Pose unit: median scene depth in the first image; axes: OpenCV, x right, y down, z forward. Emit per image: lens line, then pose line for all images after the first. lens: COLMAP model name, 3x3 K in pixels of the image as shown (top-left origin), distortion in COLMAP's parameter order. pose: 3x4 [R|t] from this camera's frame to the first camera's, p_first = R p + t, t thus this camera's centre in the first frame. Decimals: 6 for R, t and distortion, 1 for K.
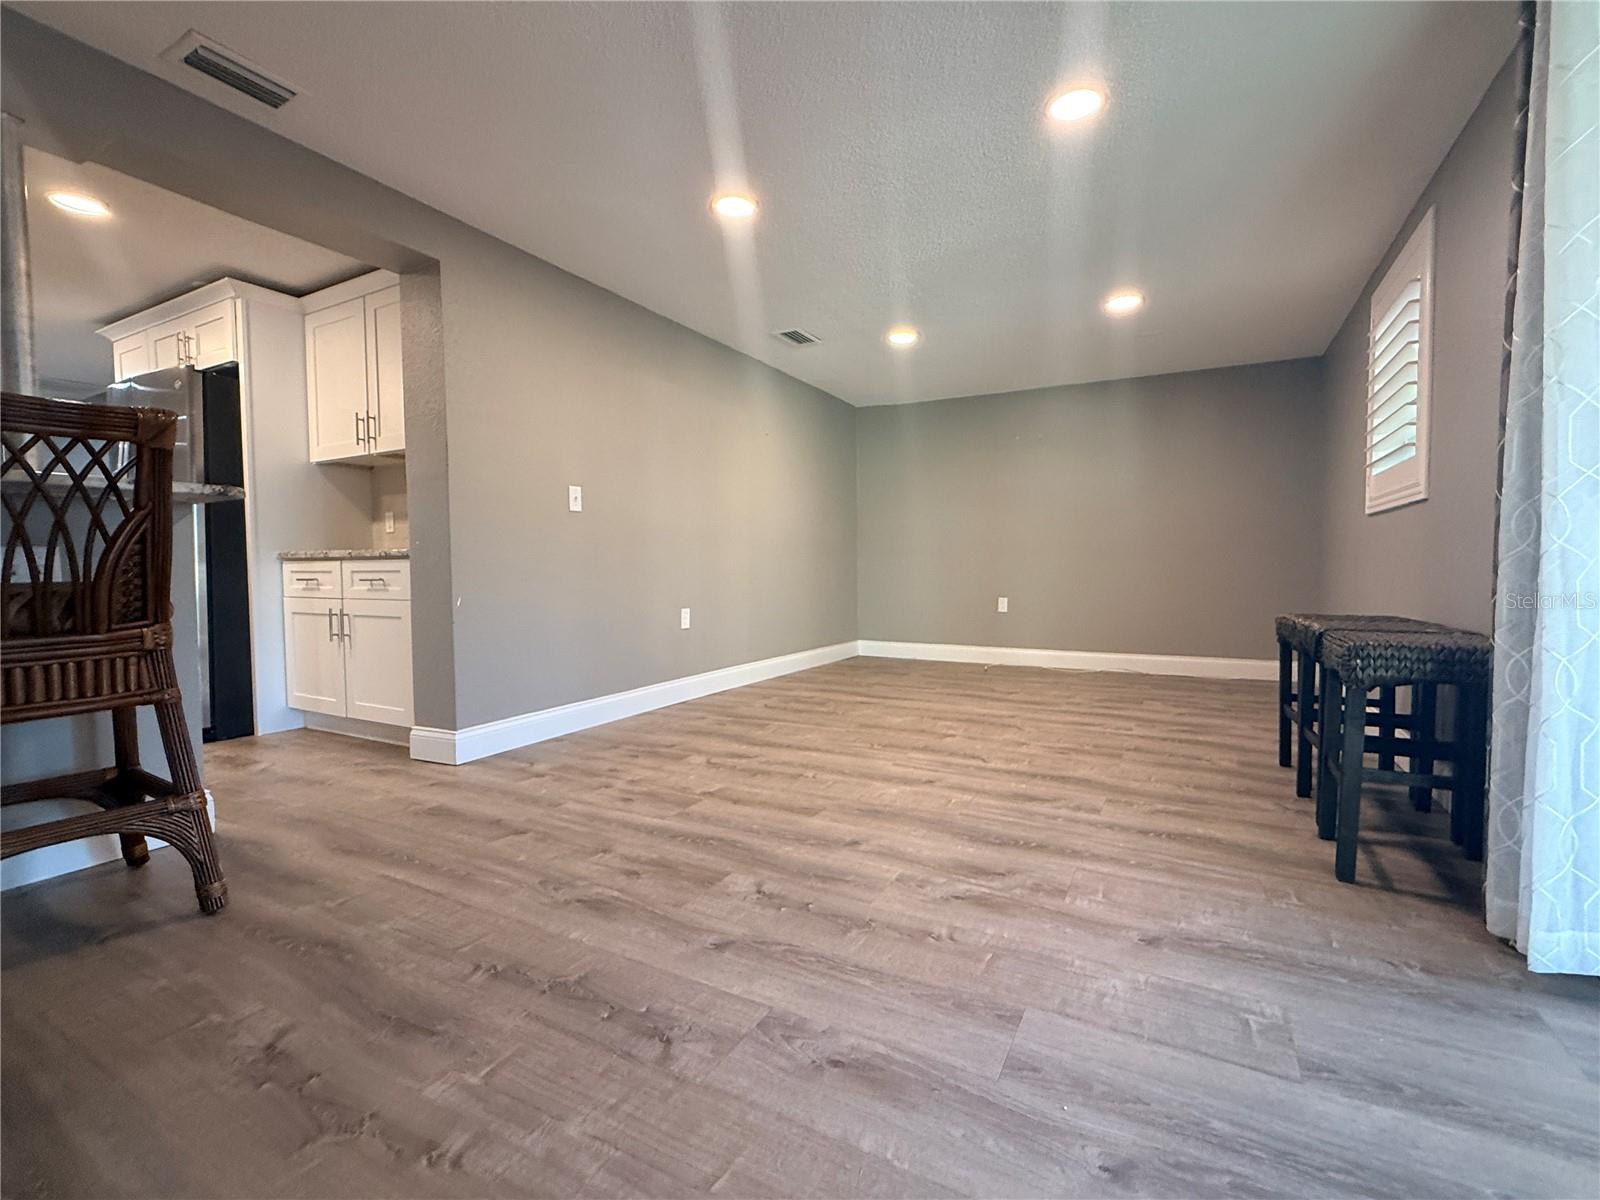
lens RADIAL K [[713.6, 0, 800.0], [0, 713.6, 600.0], [0, 0, 1]] dist [0.011196, -0.000059]
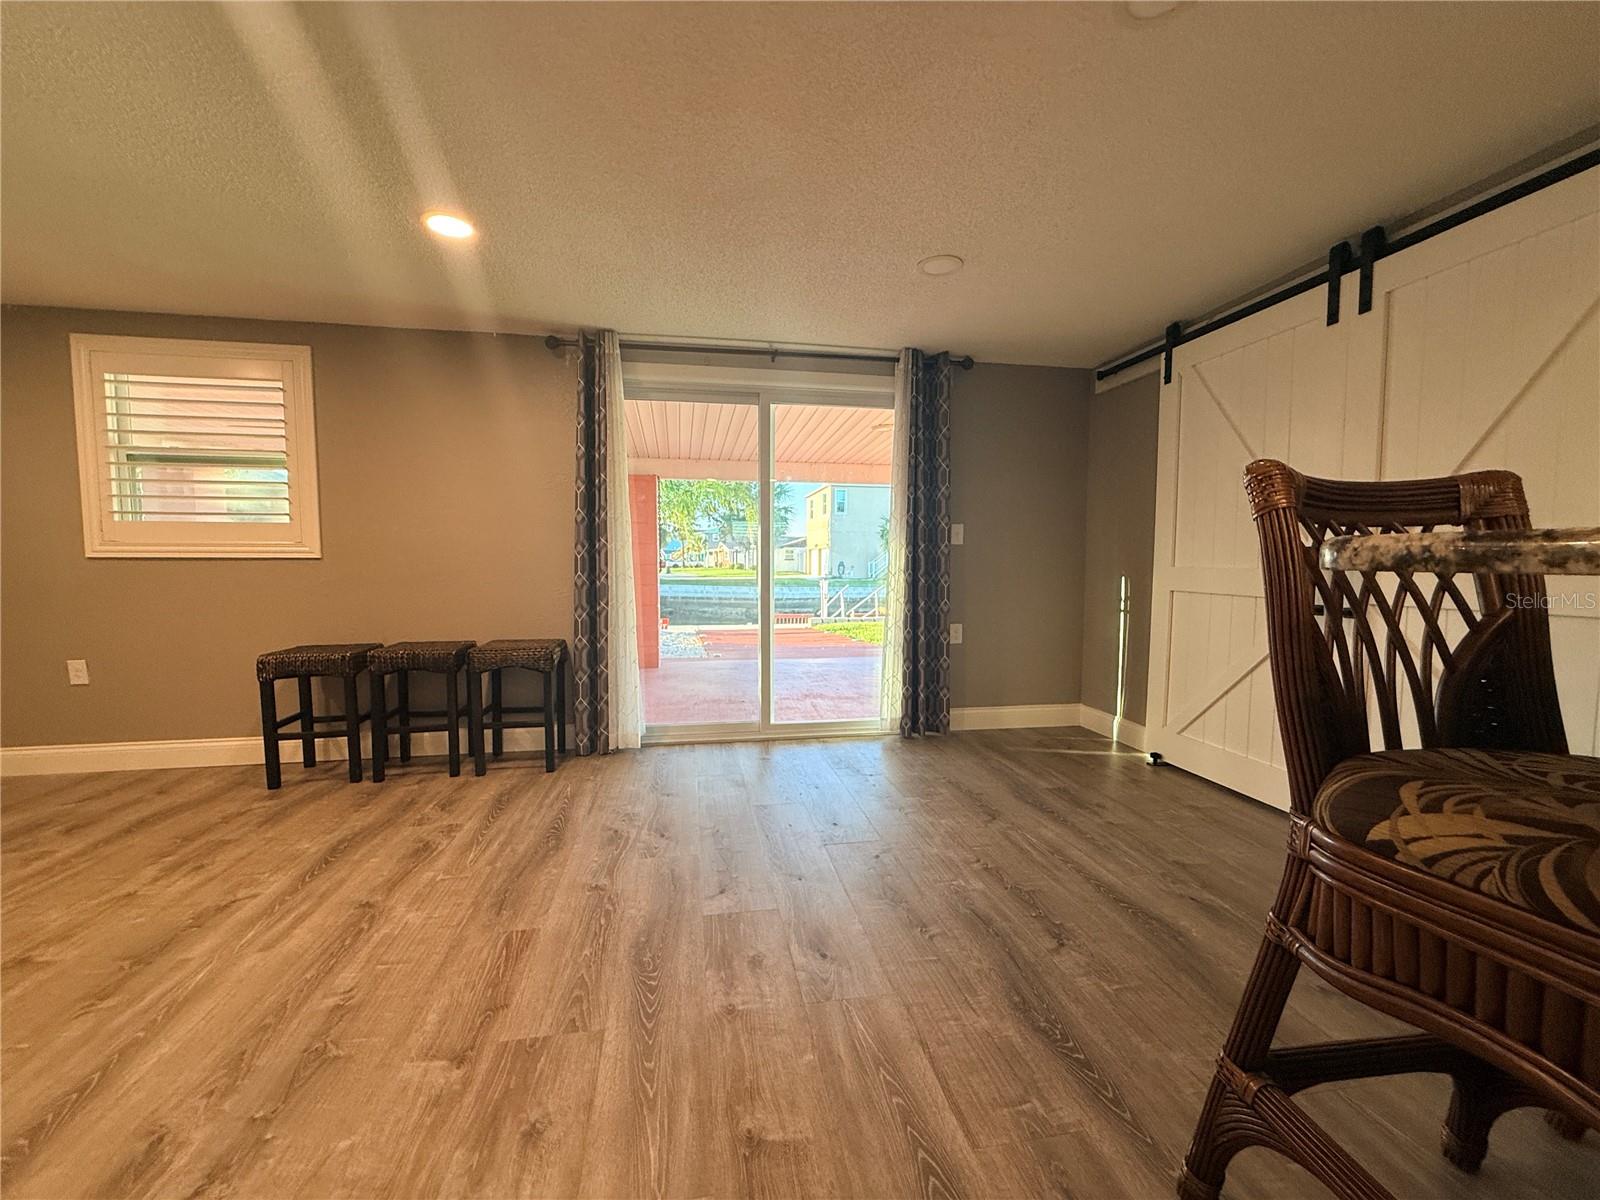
lens RADIAL K [[635.5, 0, 797.3], [0, 635.5, 598.6], [0, 0, 1]] dist [-0.000818, -0.000178]
pose [[-0.626302, -0.036059, 0.778746, -0.723734], [0.043735, 0.995731, 0.081280, -0.134563], [-0.778353, 0.084964, -0.622051, 1.140183]]
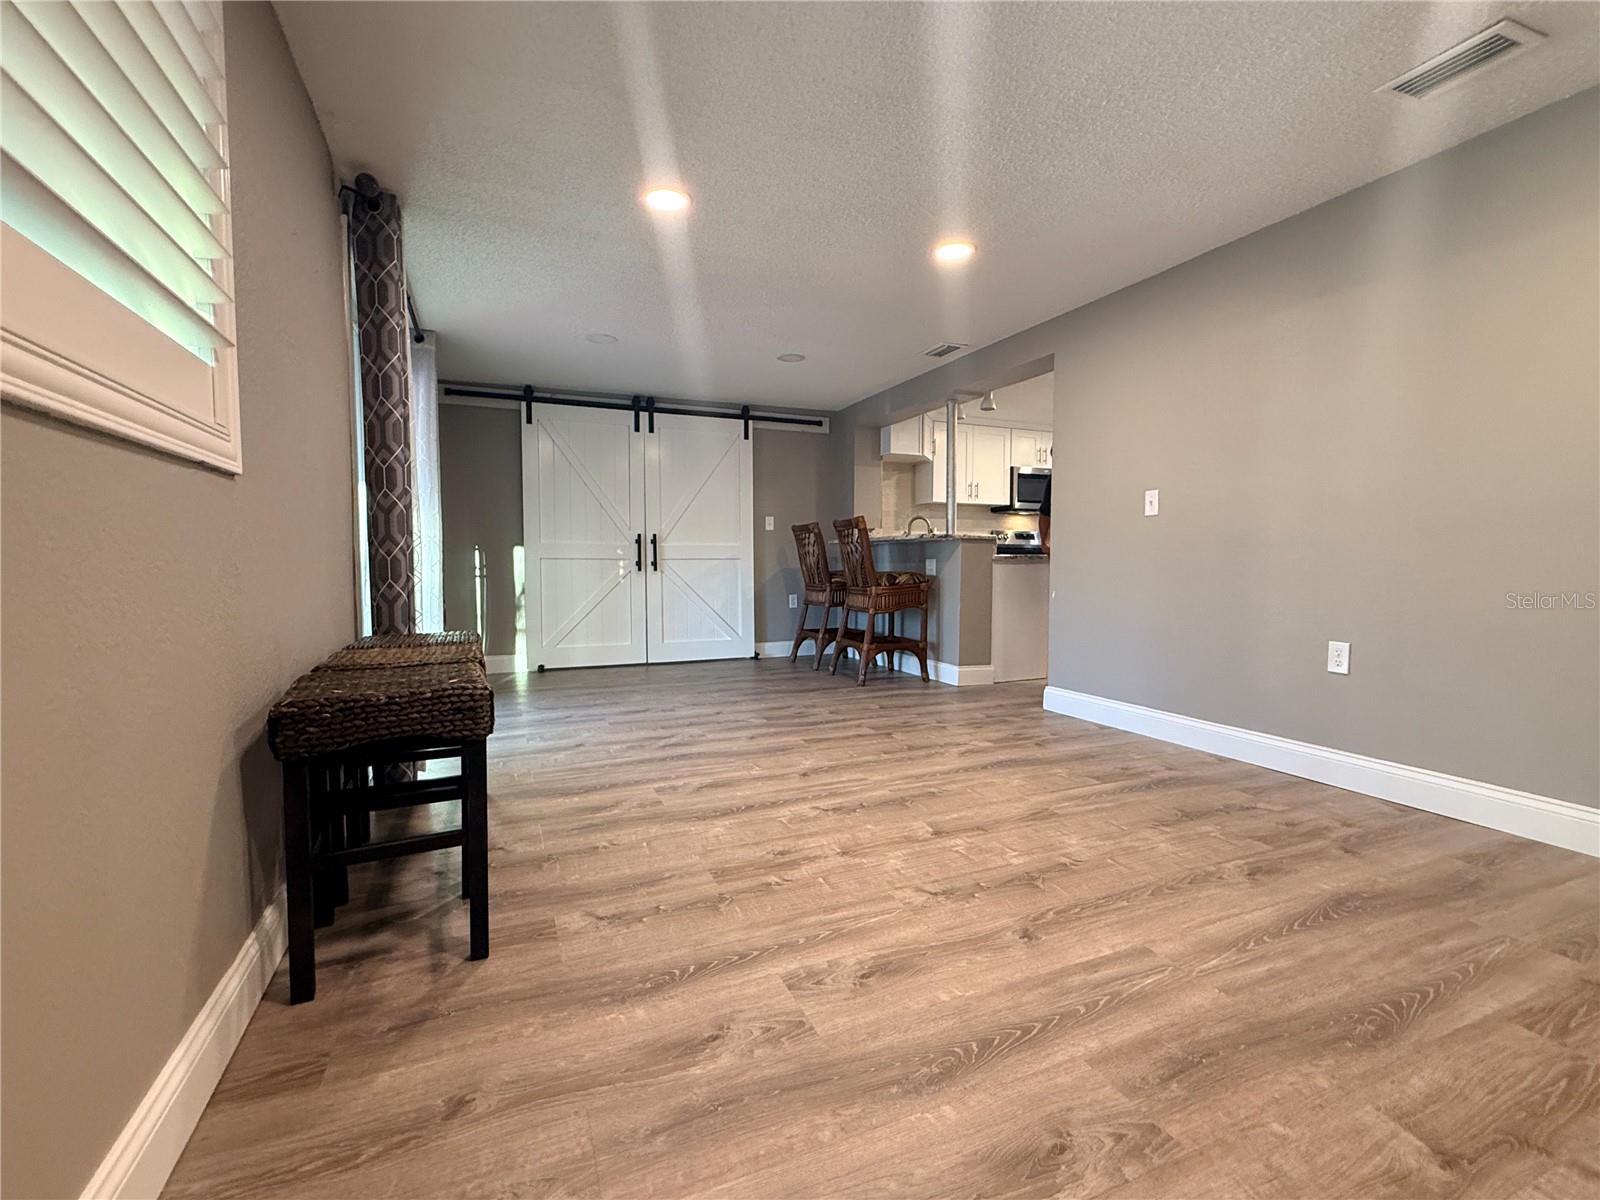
lens RADIAL K [[713.6, 0, 800.0], [0, 713.6, 600.0], [0, 0, 1]] dist [0.011196, -0.000059]
pose [[-0.616542, 0.052996, -0.785537, 1.122940], [-0.033450, 0.995068, 0.093386, -0.121176], [0.786611, 0.083853, -0.611728, 1.796975]]
